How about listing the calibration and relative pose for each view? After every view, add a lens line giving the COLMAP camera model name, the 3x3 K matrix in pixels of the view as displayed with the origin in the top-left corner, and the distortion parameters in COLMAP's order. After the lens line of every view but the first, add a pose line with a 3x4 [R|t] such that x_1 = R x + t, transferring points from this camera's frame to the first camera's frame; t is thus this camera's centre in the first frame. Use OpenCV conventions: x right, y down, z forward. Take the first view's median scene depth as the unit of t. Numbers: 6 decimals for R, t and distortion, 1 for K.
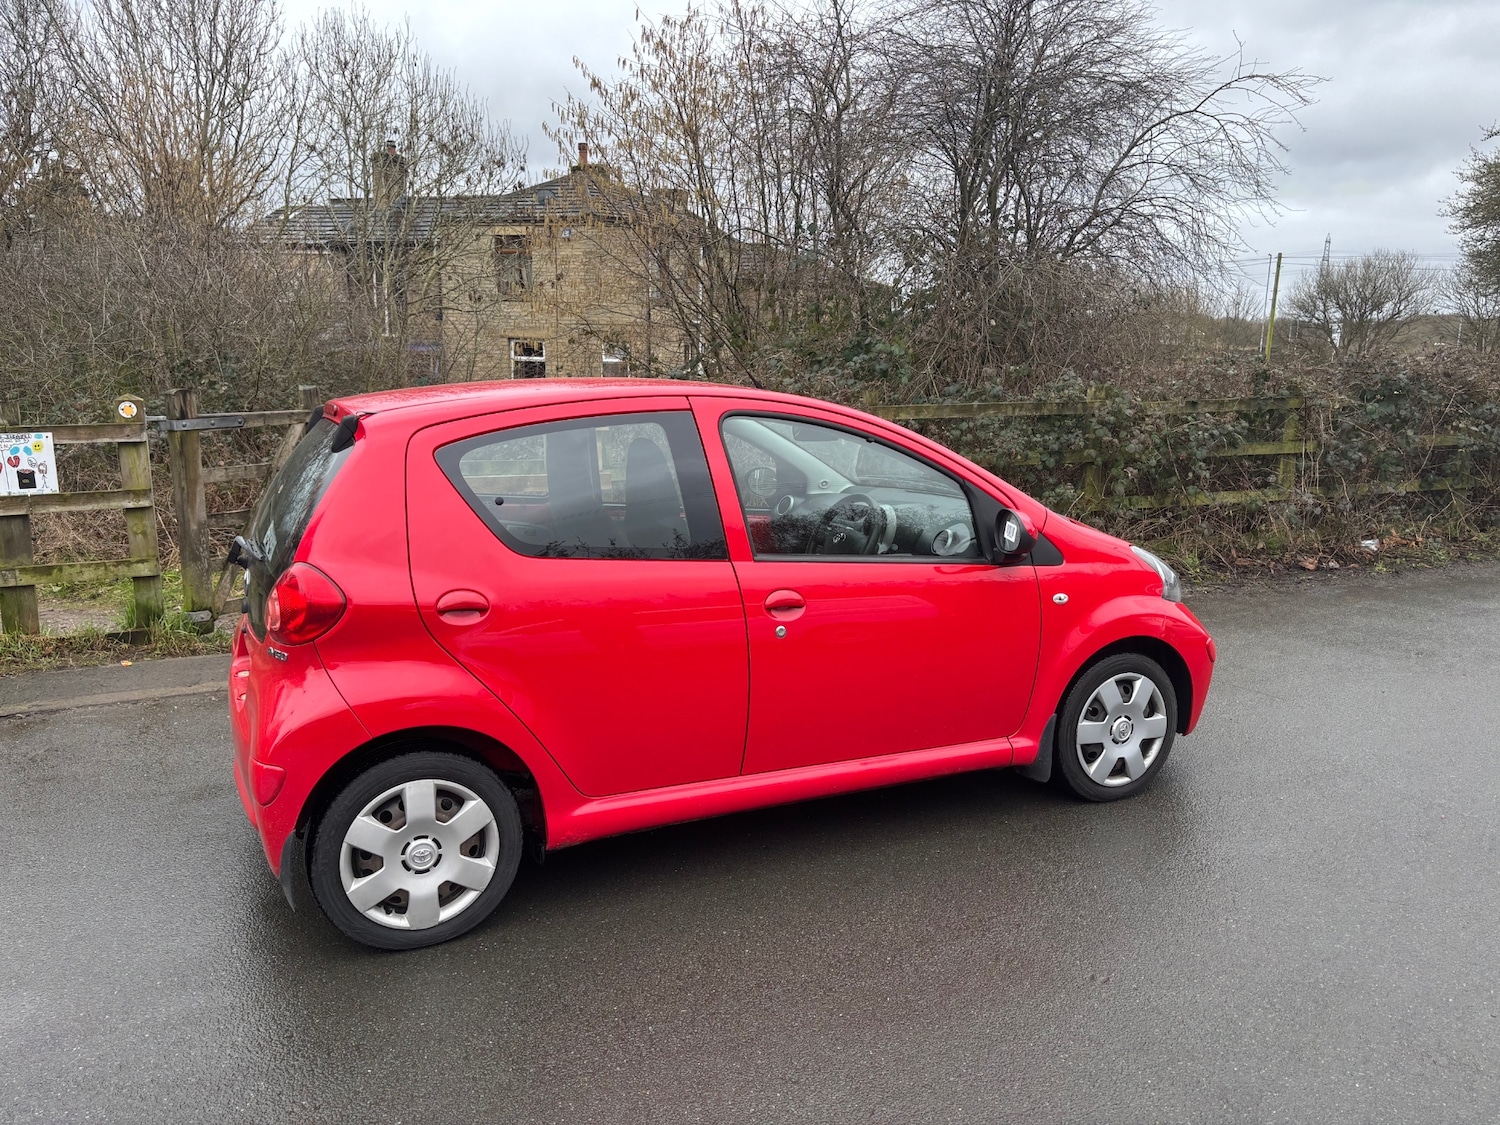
lens RADIAL K [[1126.6, 0, 739.1], [0, 1126.6, 566.8], [0, 0, 1]] dist [0.035440, -0.031001]
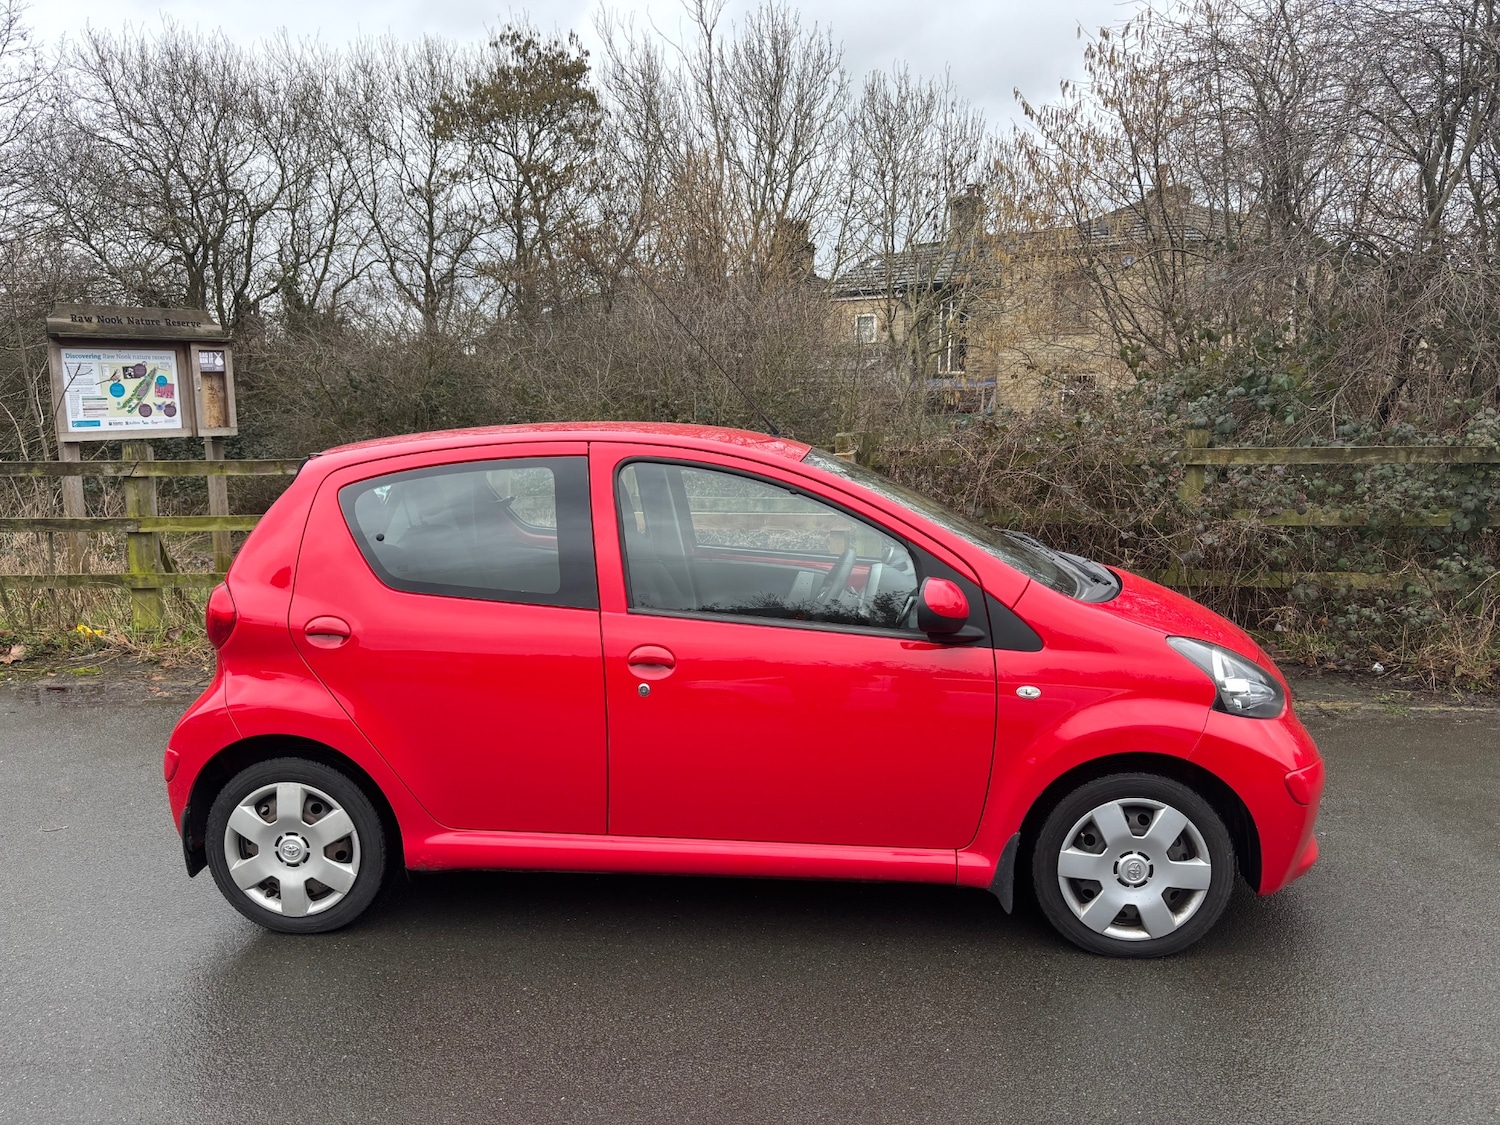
lens RADIAL K [[1126.6, 0, 745.5], [0, 1126.6, 570.0], [0, 0, 1]] dist [0.035440, -0.031001]
pose [[0.866870, 0.066300, -0.494106, 0.385983], [-0.079217, 0.996844, -0.005222, -0.030351], [0.492200, 0.043668, 0.869386, 0.141208]]
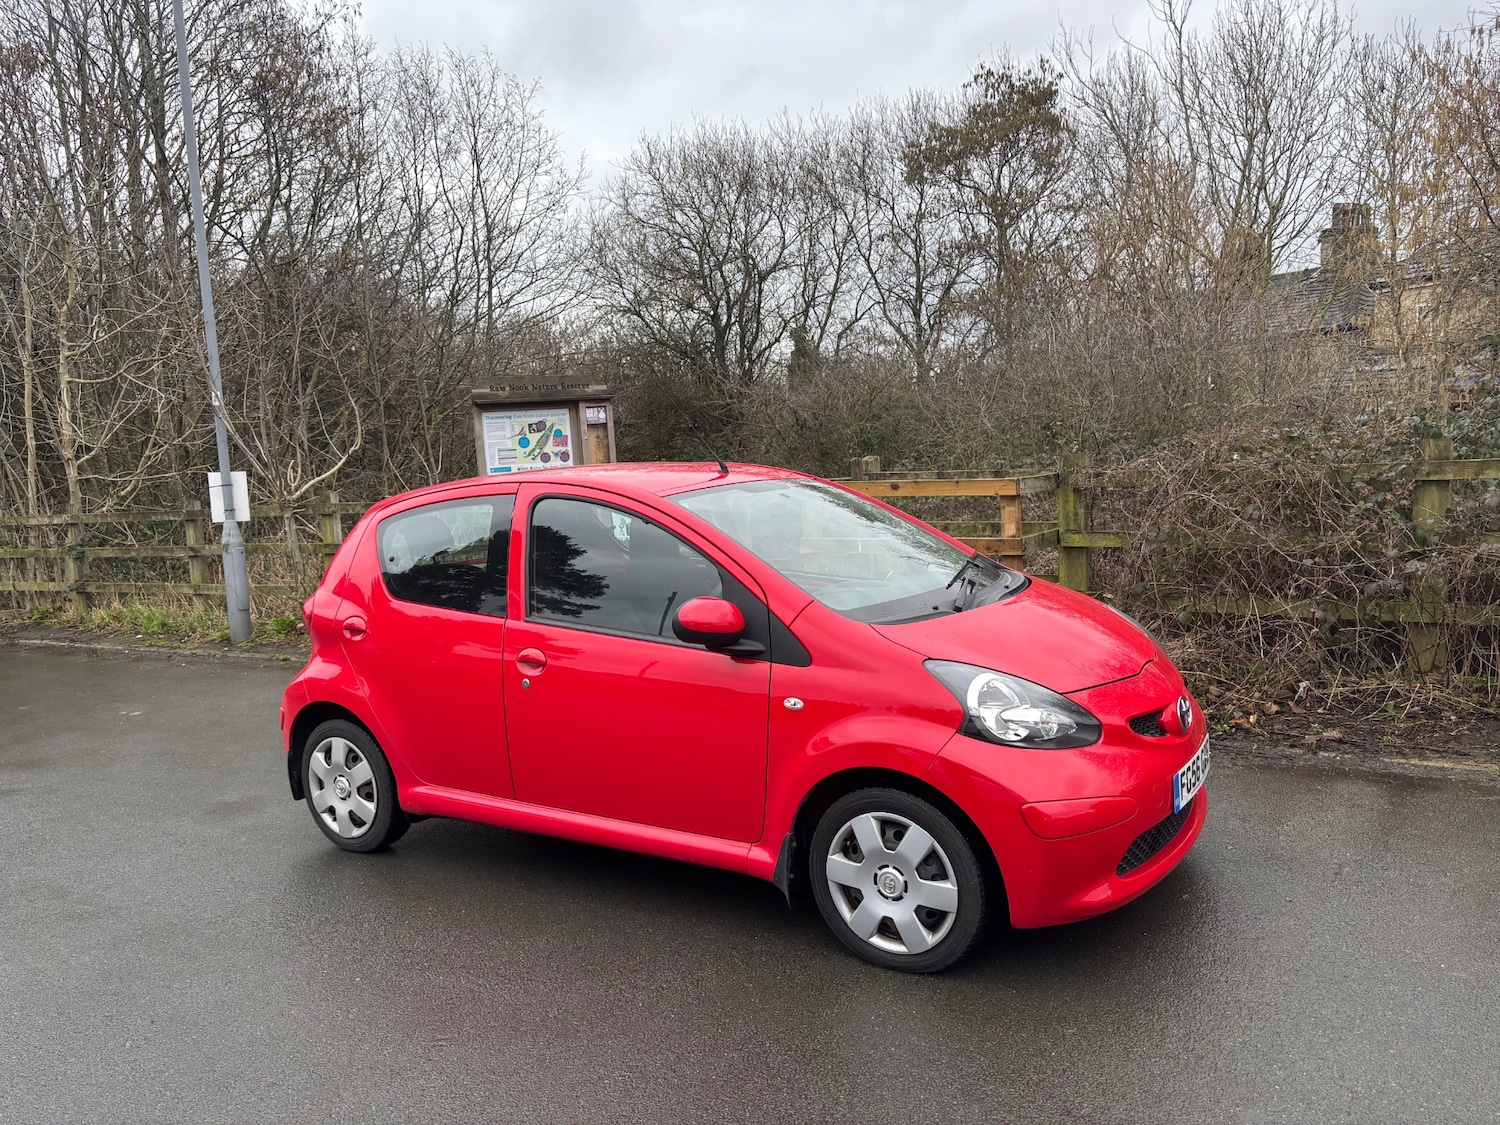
lens RADIAL K [[1126.6, 0, 755.9], [0, 1126.6, 576.0], [0, 0, 1]] dist [0.035440, -0.031001]
pose [[0.540339, 0.067982, -0.838697, 0.768742], [-0.092403, 0.995497, 0.021161, -0.068150], [0.836359, 0.066064, 0.544187, 0.371118]]
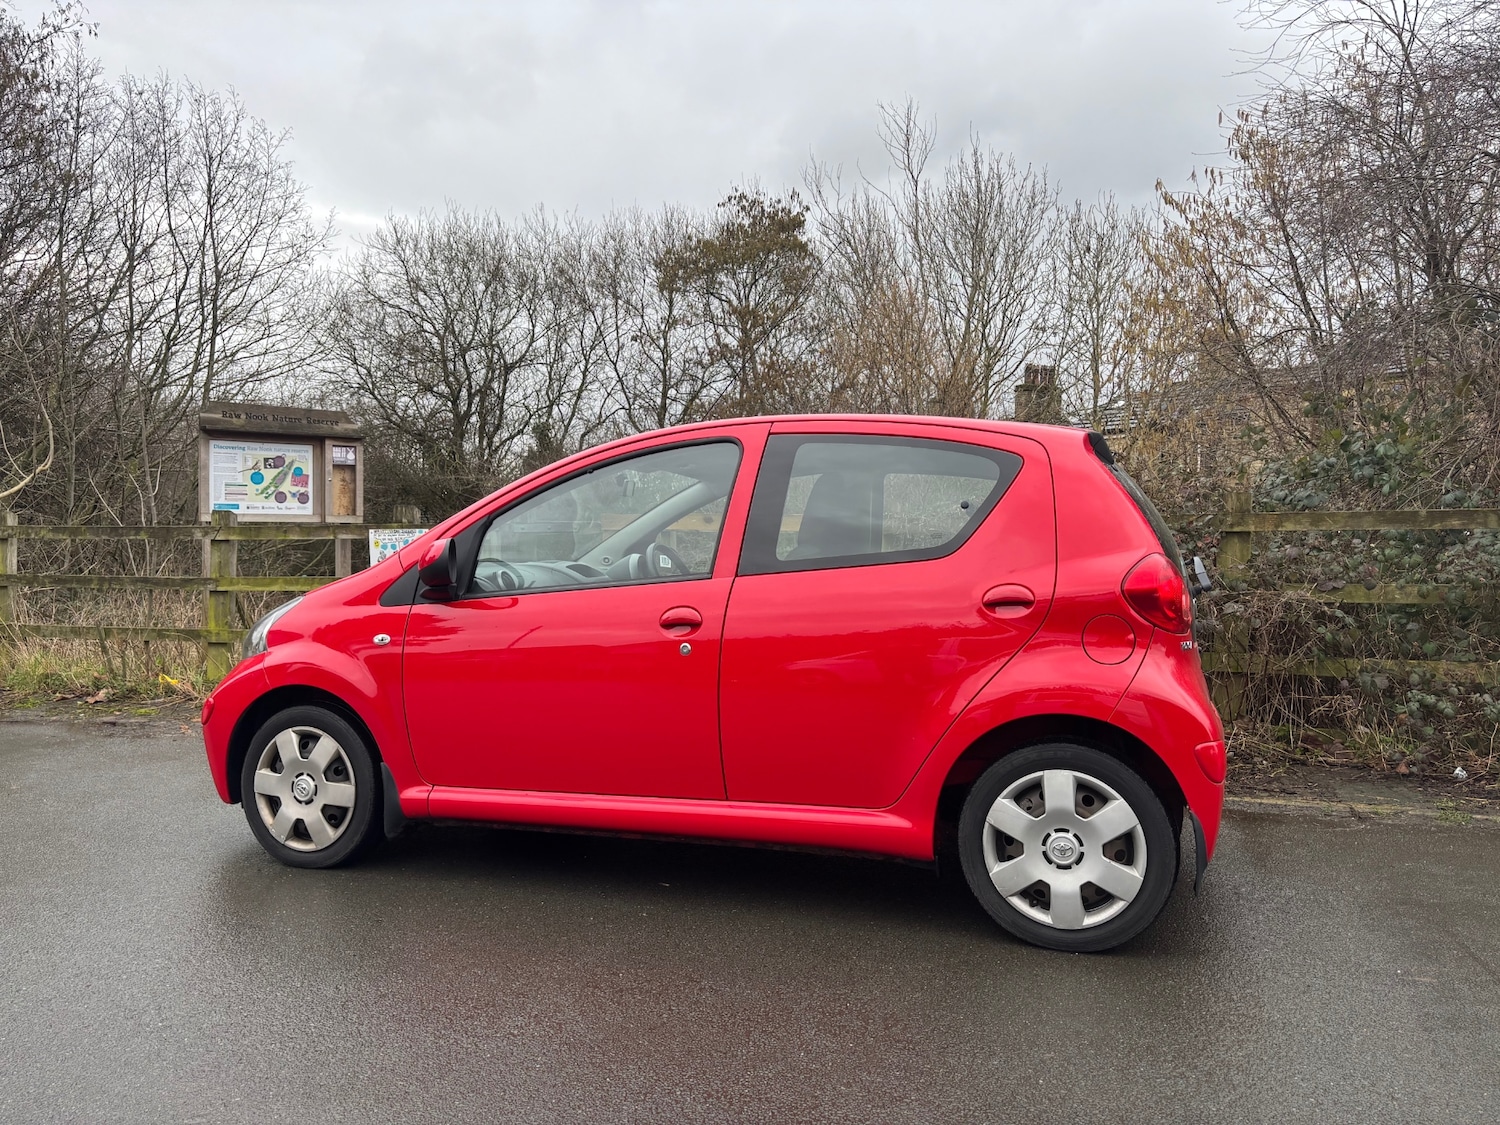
lens RADIAL K [[1126.6, 0, 738.8], [0, 1126.6, 560.1], [0, 0, 1]] dist [0.035440, -0.031001]
pose [[0.719215, 0.006344, -0.694758, 0.617247], [-0.126960, 0.984322, -0.122441, 0.033424], [0.683089, 0.176268, 0.708745, 0.381519]]
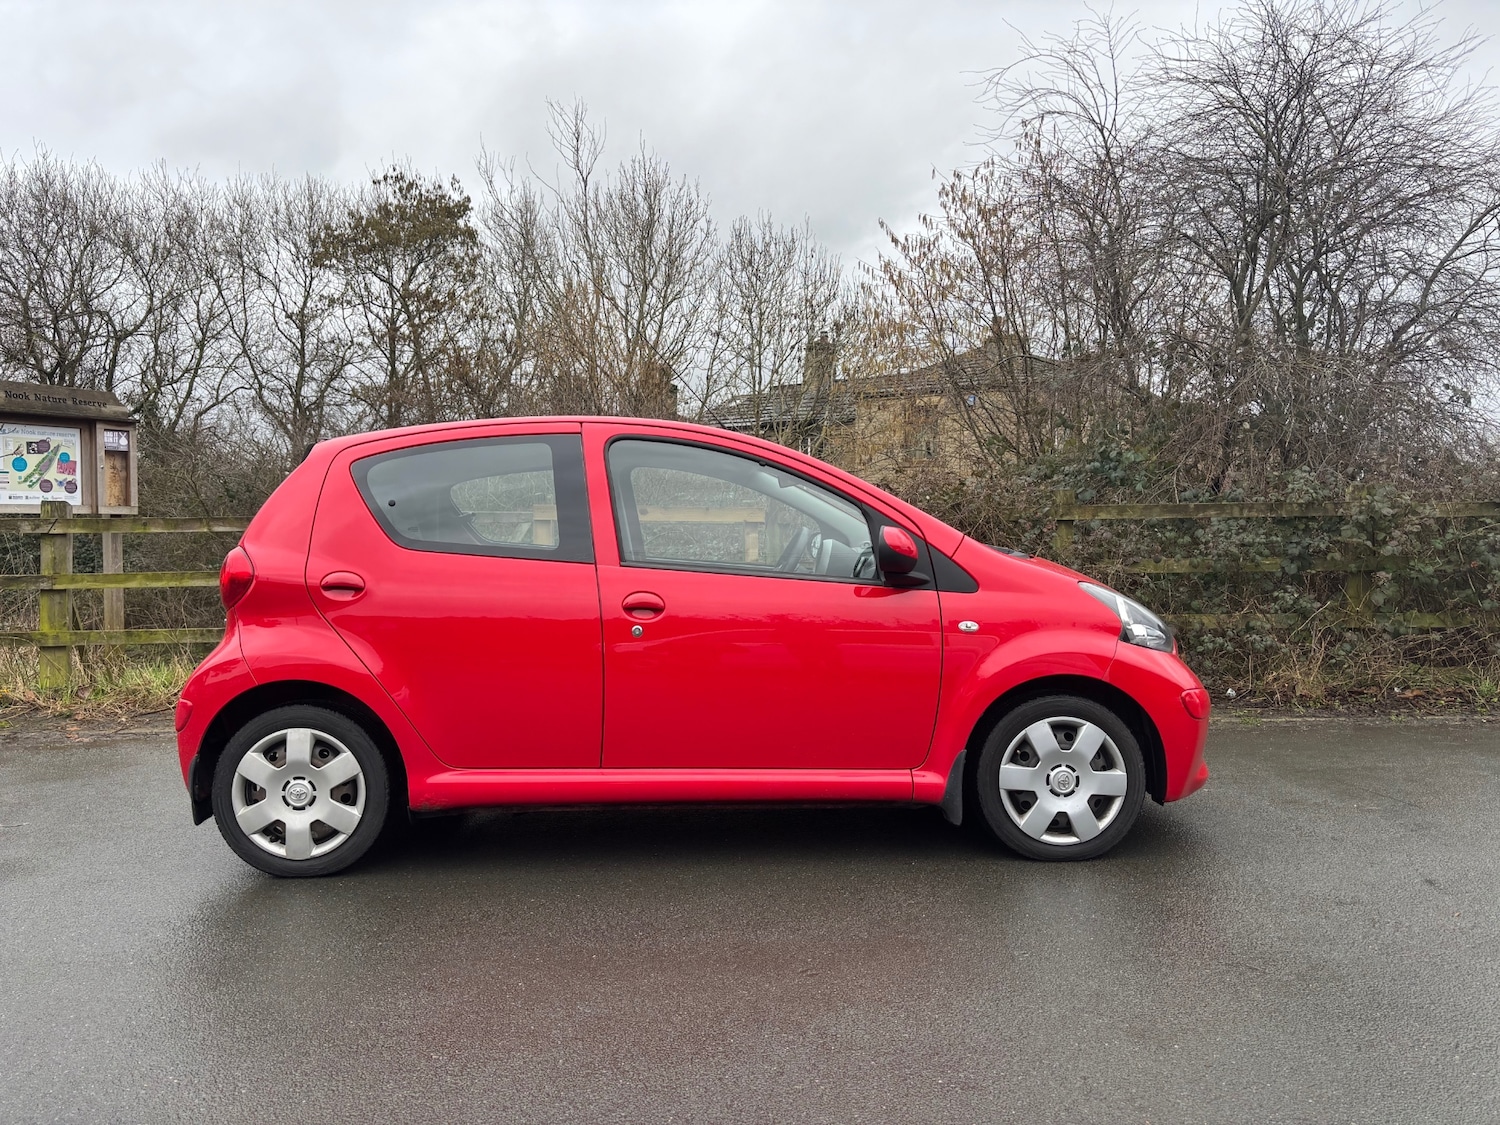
lens RADIAL K [[1126.6, 0, 738.0], [0, 1126.6, 560.6], [0, 0, 1]] dist [0.035440, -0.031001]
pose [[0.920394, -0.001089, -0.390990, 0.365416], [-0.061257, 0.987245, -0.146950, 0.095827], [0.386163, 0.159203, 0.908588, 0.035752]]
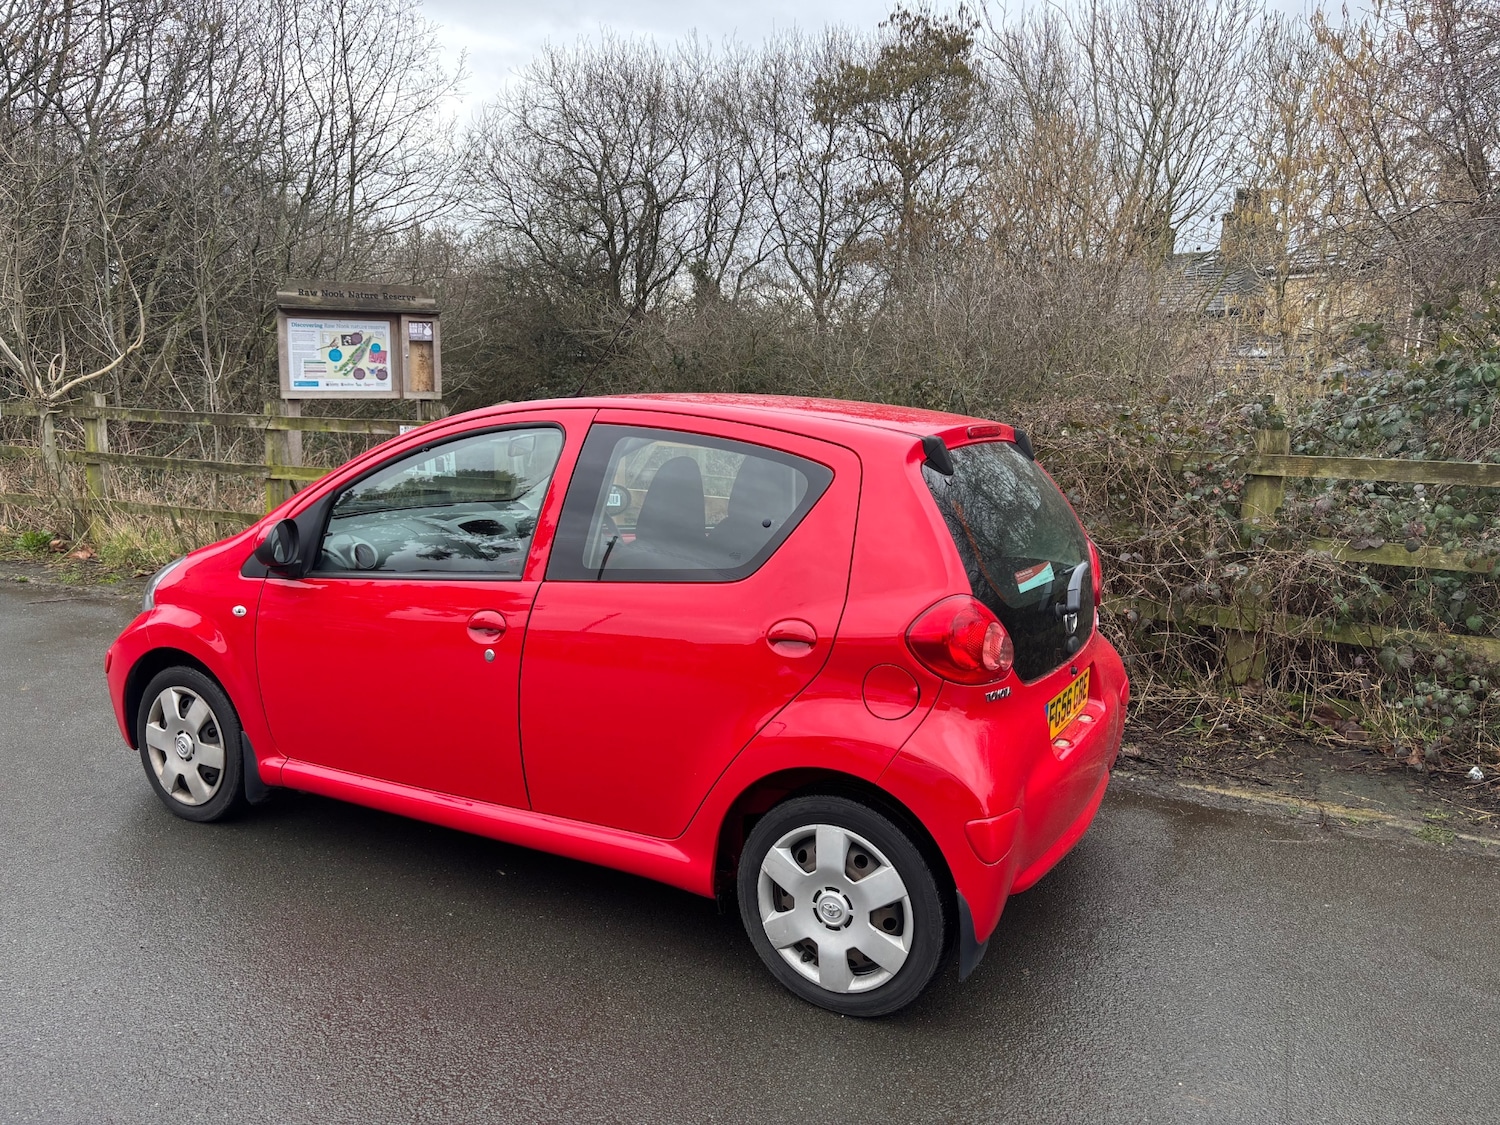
lens RADIAL K [[1126.6, 0, 751.4], [0, 1126.6, 553.5], [0, 0, 1]] dist [0.035440, -0.031001]
pose [[0.600121, 0.133708, -0.788655, 0.715626], [-0.163035, 0.985681, 0.043052, -0.100225], [0.783118, 0.102742, 0.613327, 0.560505]]
